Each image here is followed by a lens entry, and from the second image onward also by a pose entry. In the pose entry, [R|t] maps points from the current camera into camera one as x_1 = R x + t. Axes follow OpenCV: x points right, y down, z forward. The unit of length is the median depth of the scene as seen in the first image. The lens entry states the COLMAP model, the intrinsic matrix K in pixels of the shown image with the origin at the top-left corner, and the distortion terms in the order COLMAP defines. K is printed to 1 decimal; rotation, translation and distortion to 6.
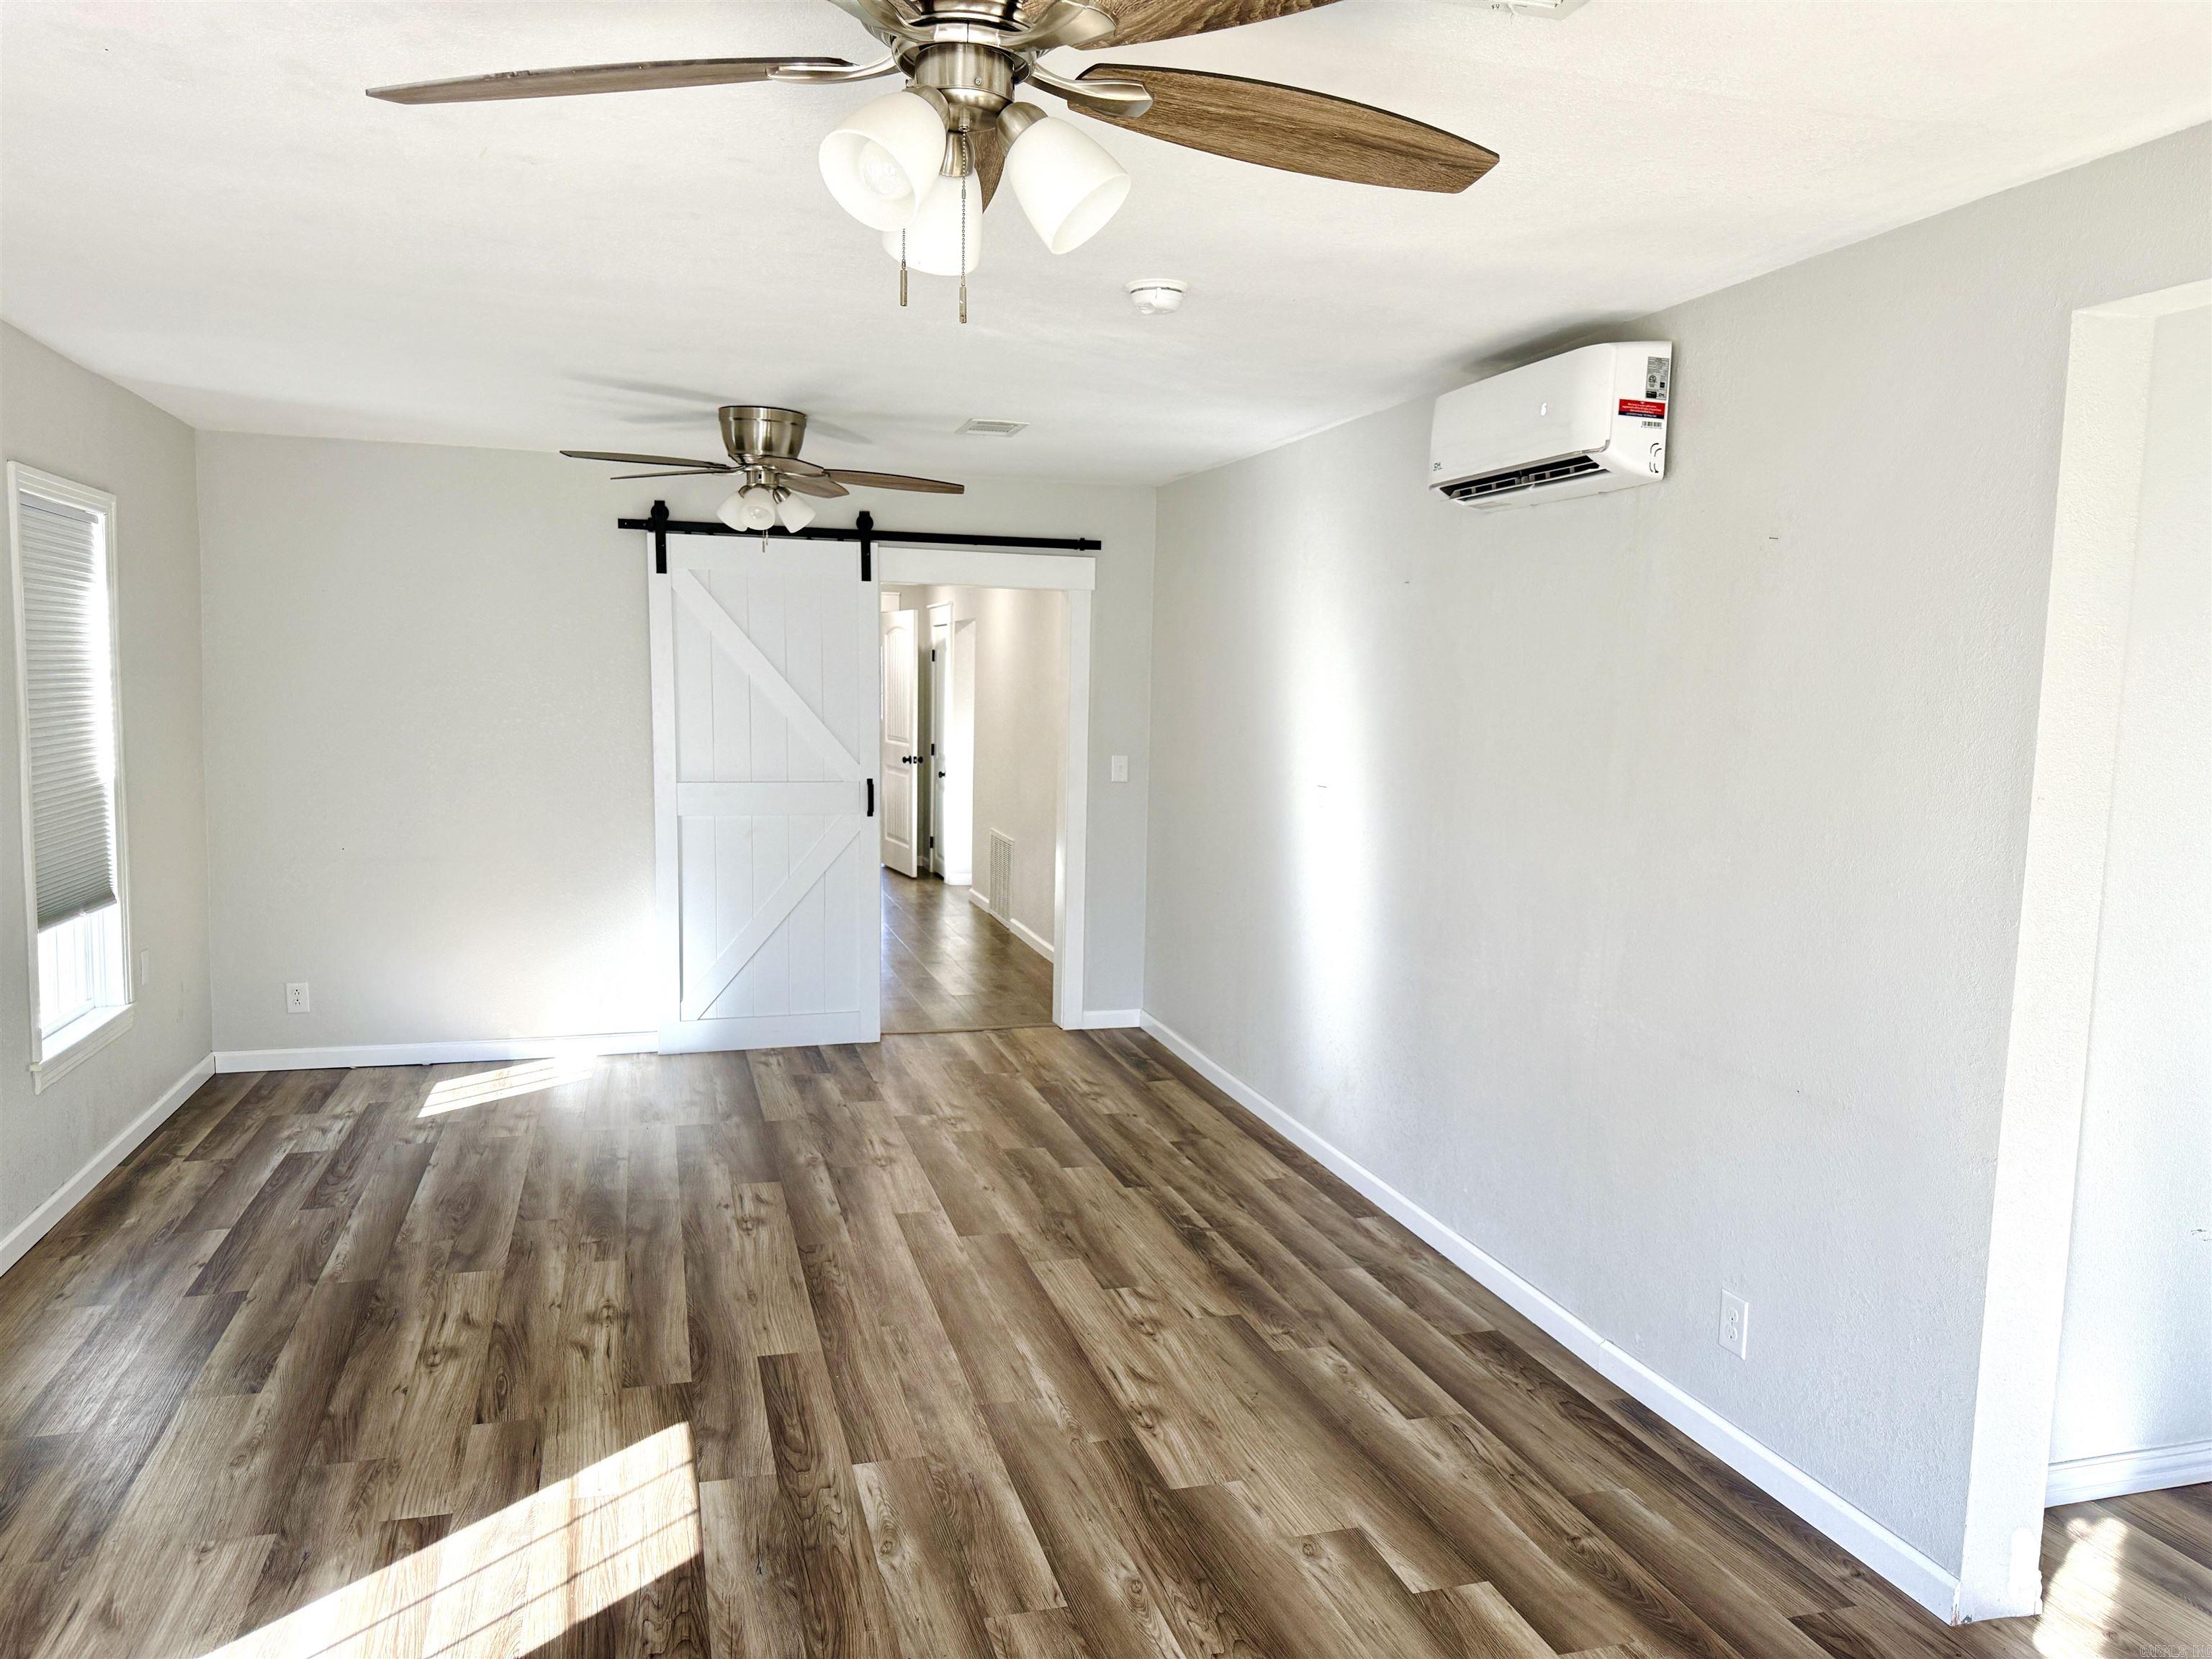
lens RADIAL K [[1520.6, 0, 1062.3], [0, 1520.6, 825.4], [0, 0, 1]] dist [0.115408, -0.208895]
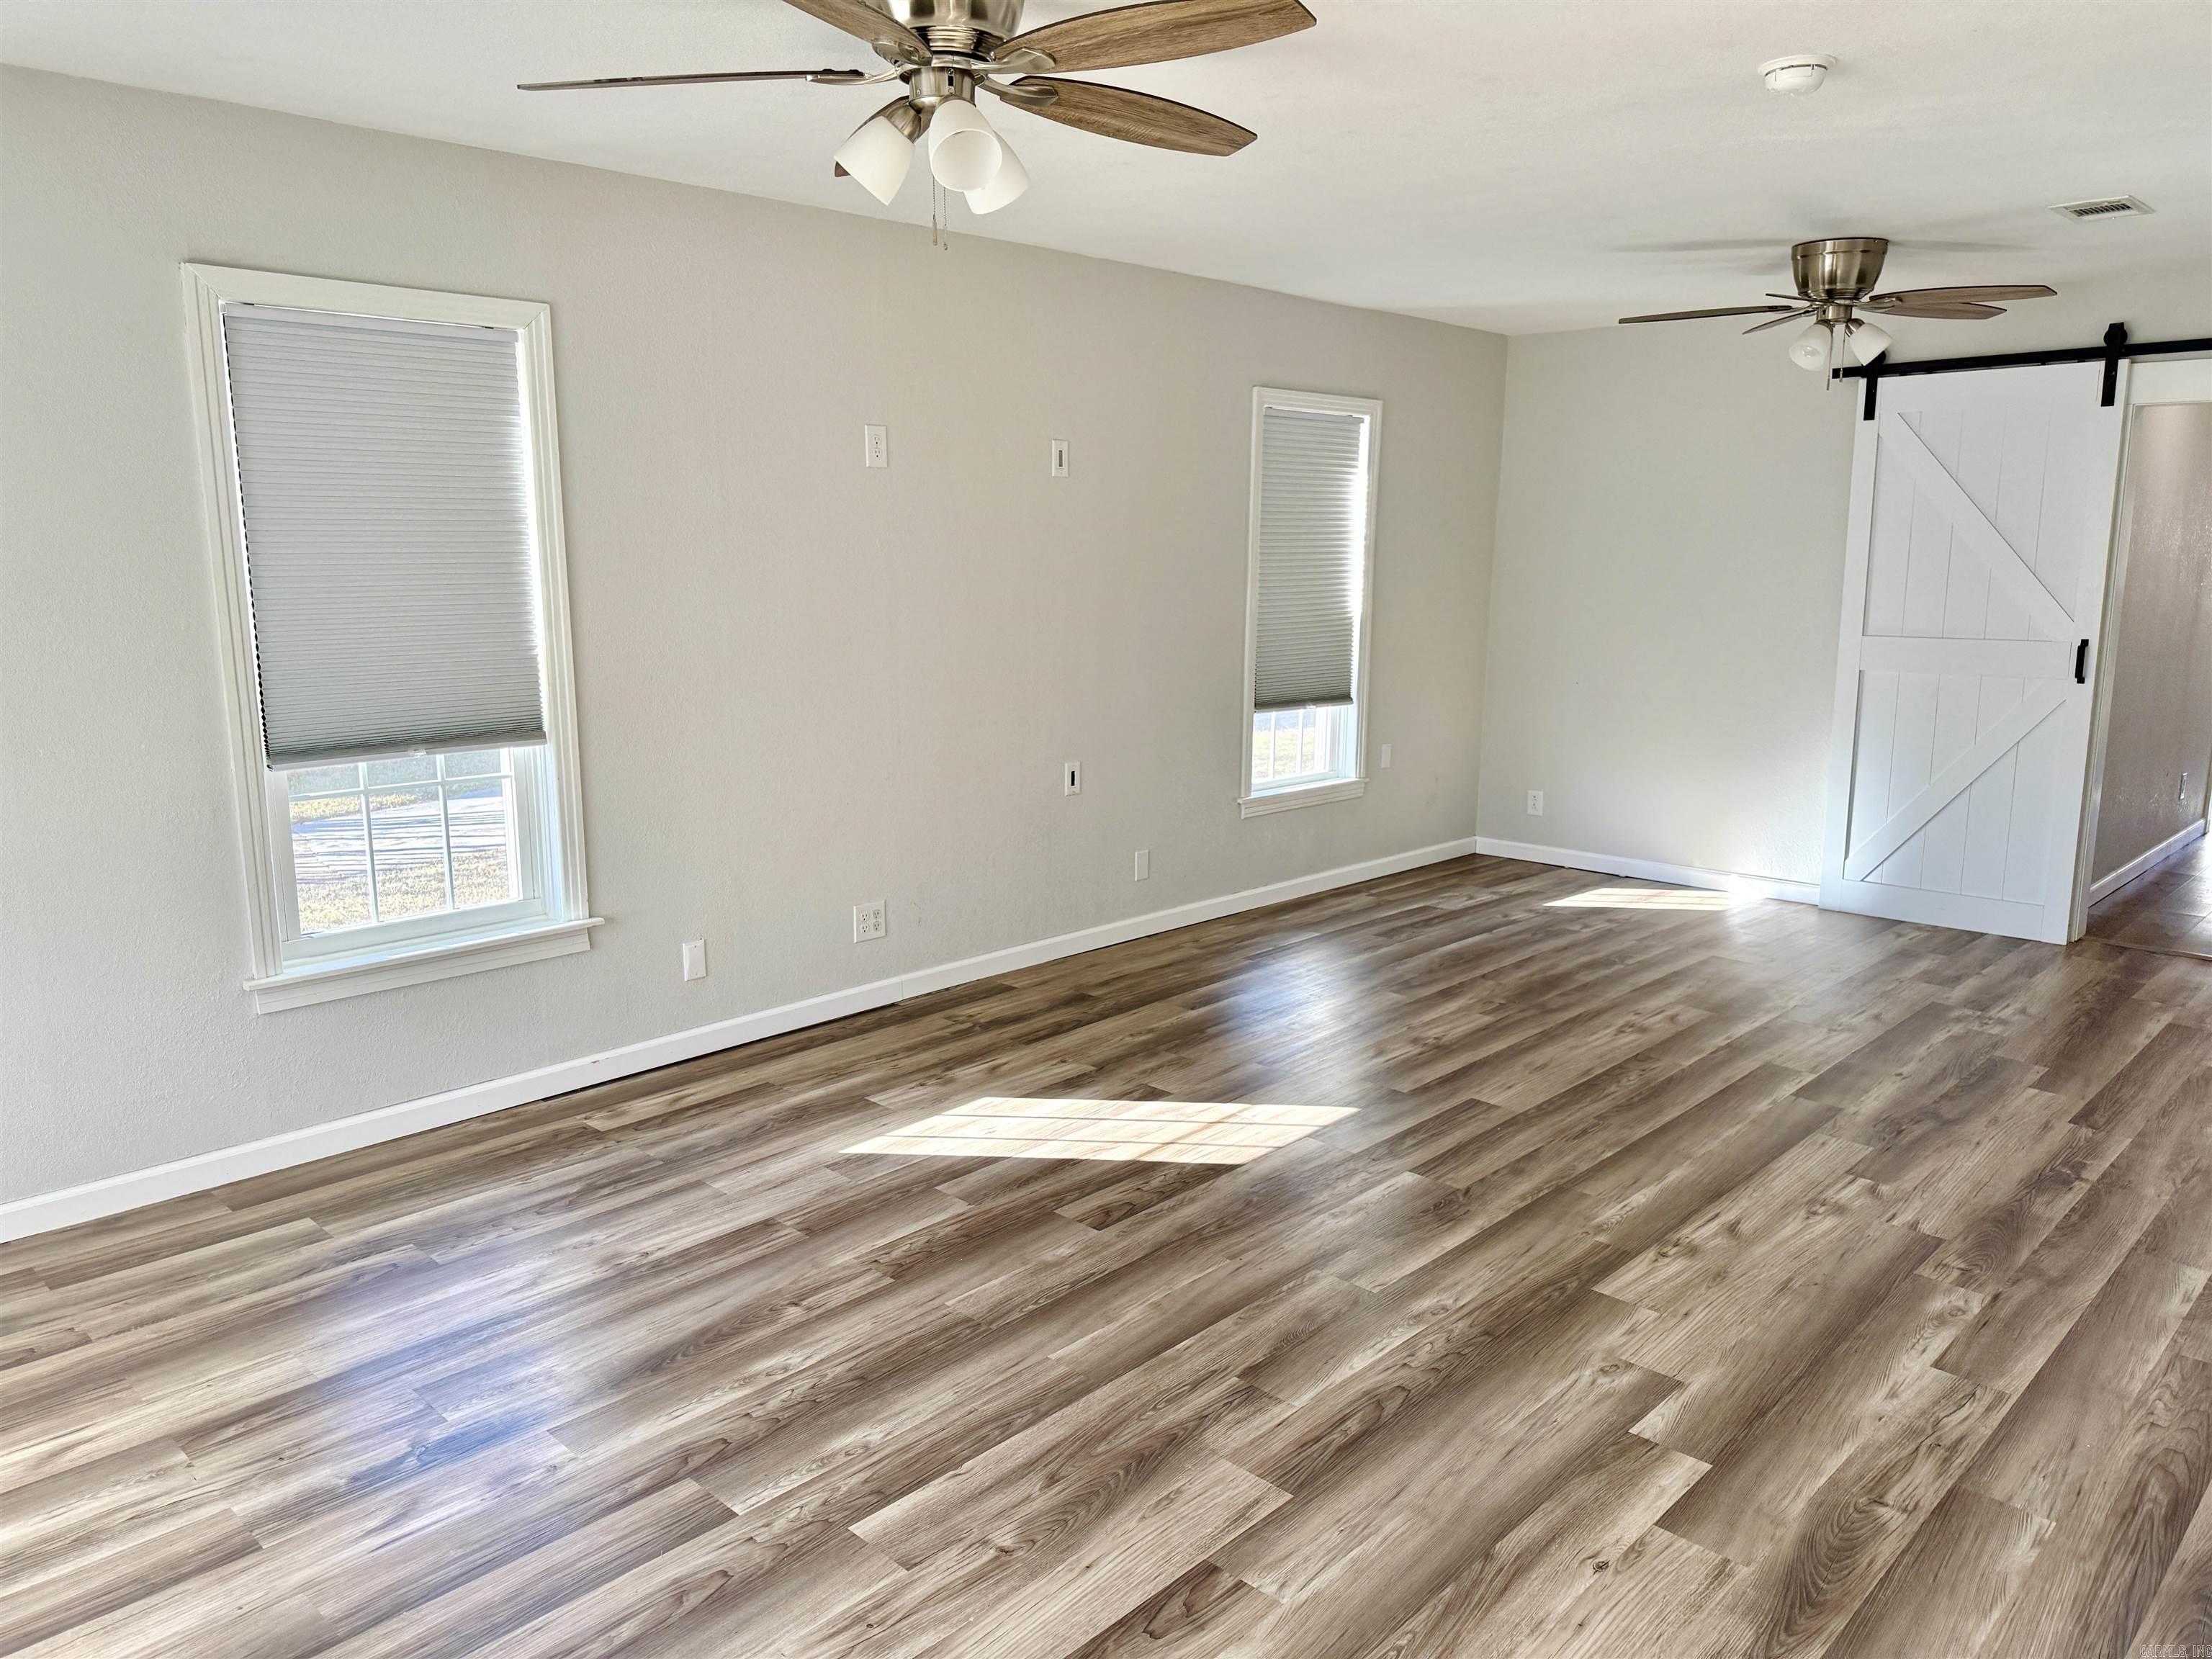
lens RADIAL K [[1526.7, 0, 1106.0], [0, 1526.7, 829.5], [0, 0, 1]] dist [0.001241, -0.029350]
pose [[0.488752, 0.136898, -0.861615, 0.520221], [-0.068800, 0.990584, 0.118362, 0.017139], [0.869706, 0.001429, 0.493569, 0.143149]]
